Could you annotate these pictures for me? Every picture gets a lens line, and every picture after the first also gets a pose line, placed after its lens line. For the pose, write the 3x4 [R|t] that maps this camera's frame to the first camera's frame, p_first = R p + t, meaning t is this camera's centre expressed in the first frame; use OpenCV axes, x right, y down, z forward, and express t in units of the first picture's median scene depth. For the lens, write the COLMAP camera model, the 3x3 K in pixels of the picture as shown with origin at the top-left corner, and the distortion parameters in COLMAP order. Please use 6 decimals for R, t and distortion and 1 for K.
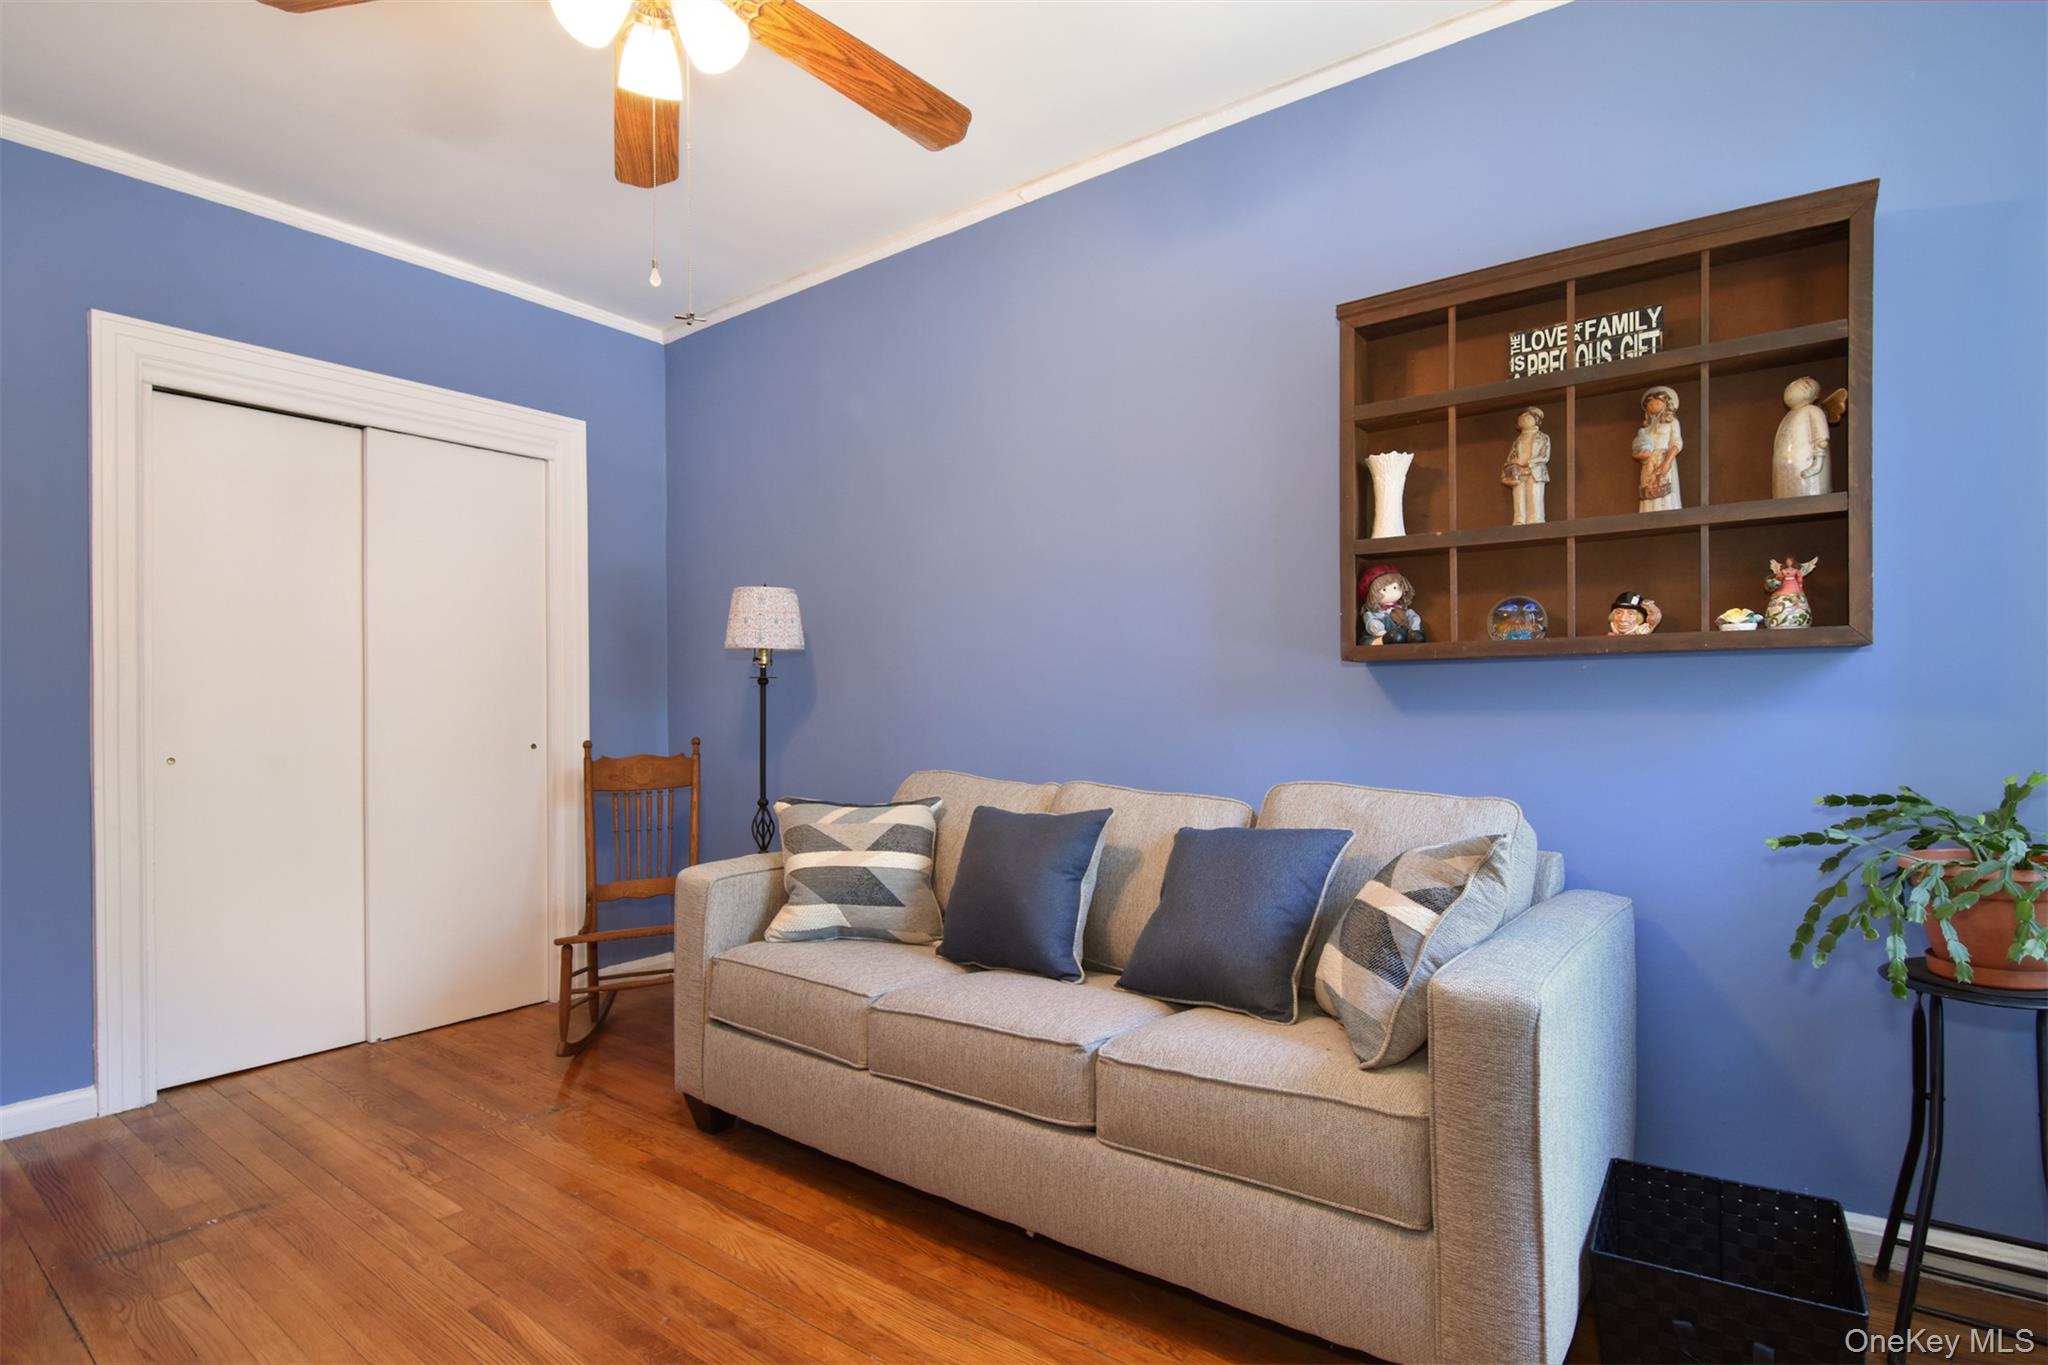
lens RADIAL K [[1022.2, 0, 1030.8], [0, 1022.2, 696.9], [0, 0, 1]] dist [0.002971, -0.010032]
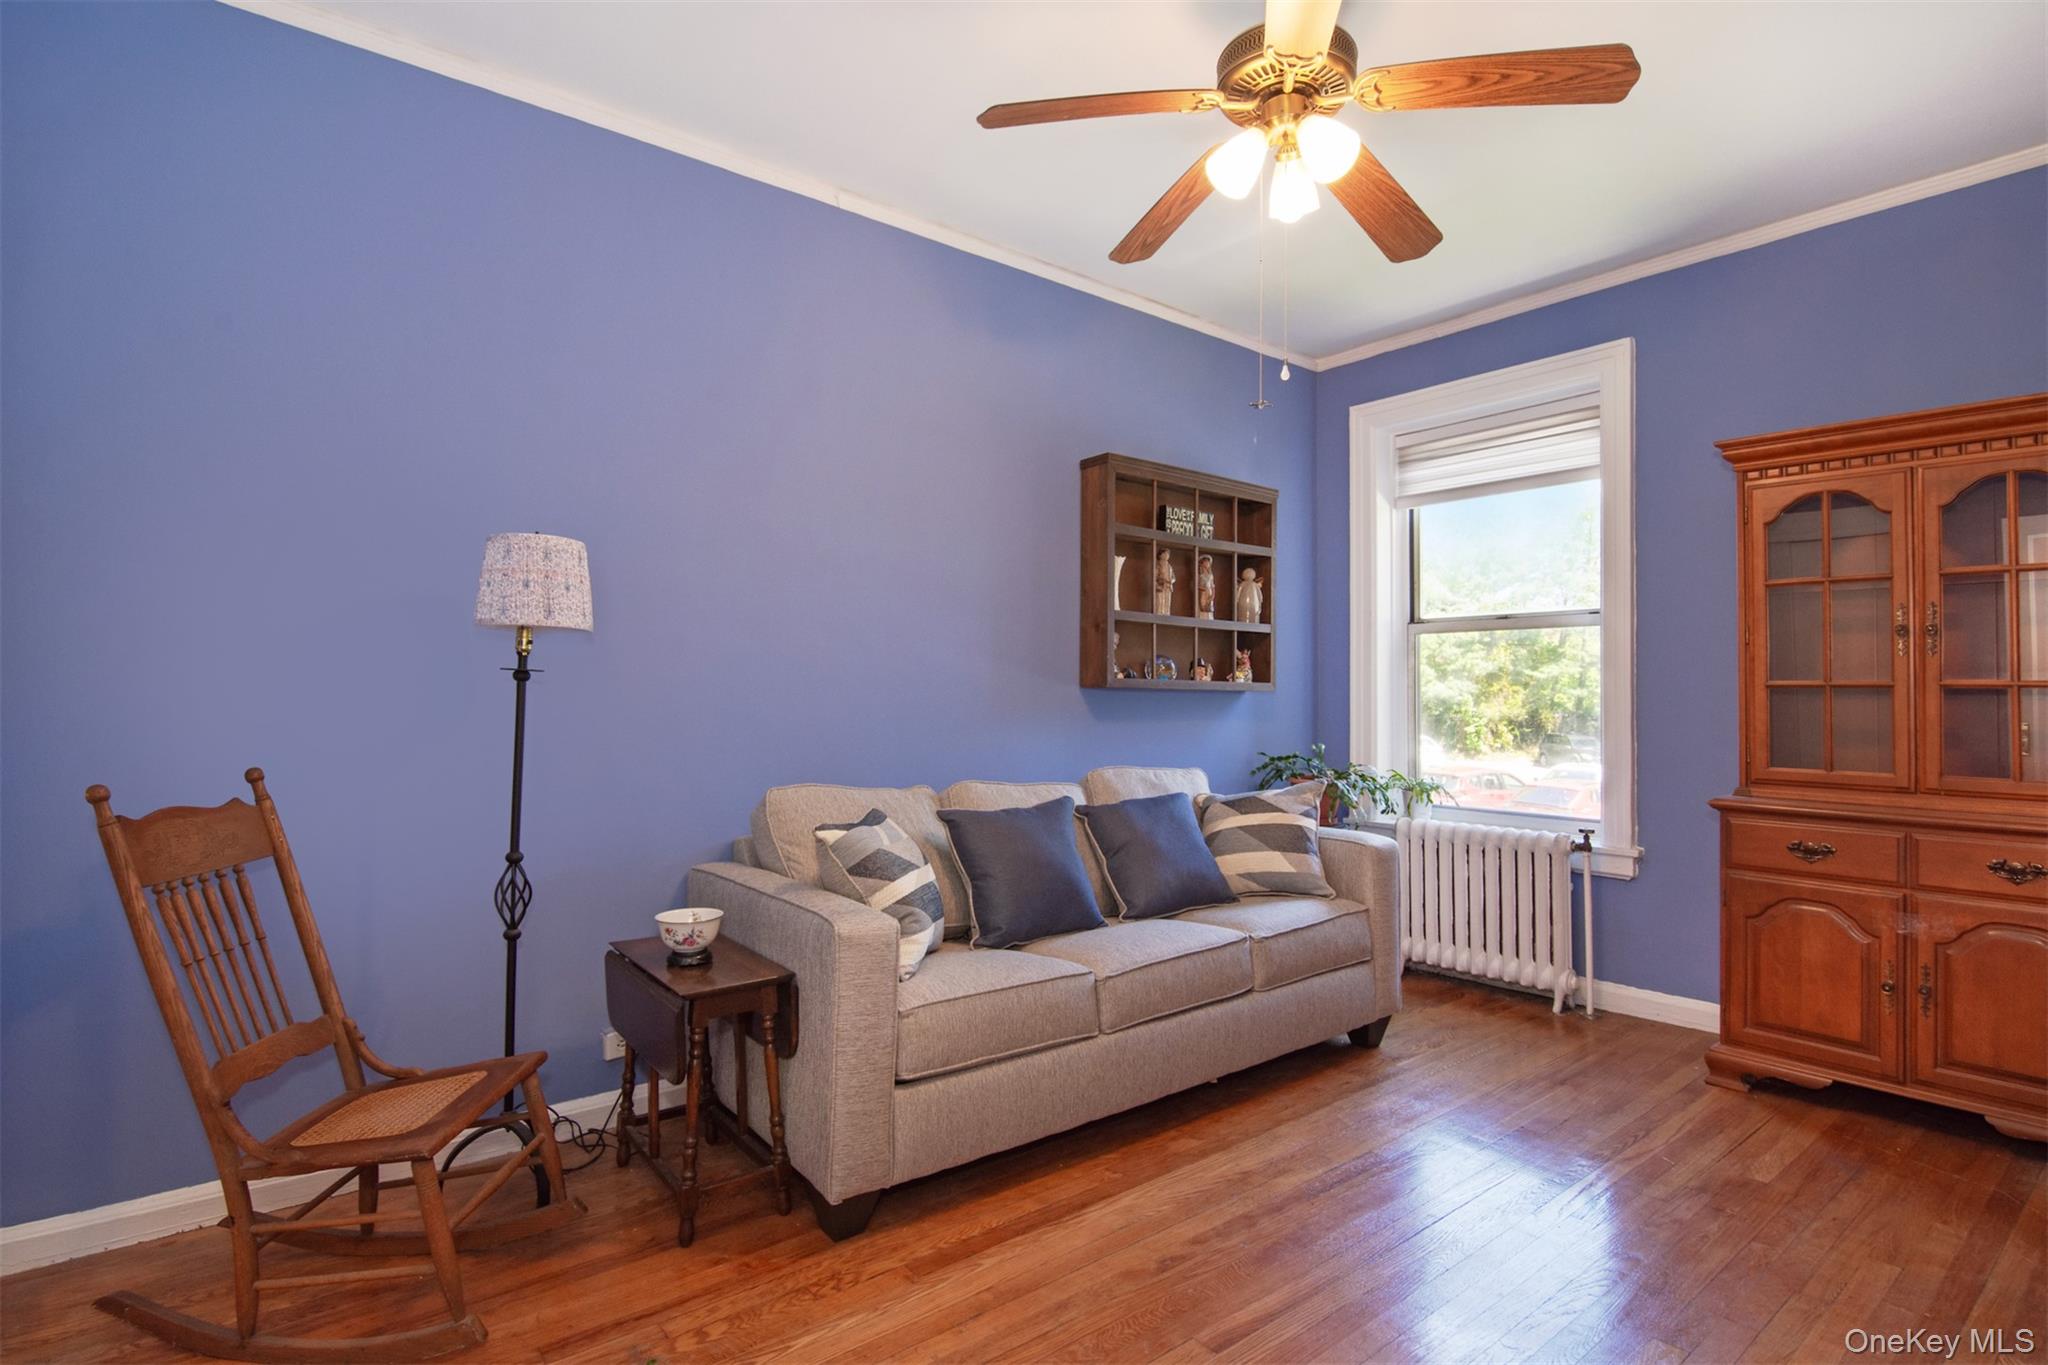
lens RADIAL K [[1022.2, 0, 1029.7], [0, 1022.2, 691.0], [0, 0, 1]] dist [0.002971, -0.010032]
pose [[0.233525, 0.018722, 0.972171, -1.375469], [-0.024272, 0.999615, -0.013420, -0.006994], [-0.972048, -0.020462, 0.233889, 0.851799]]
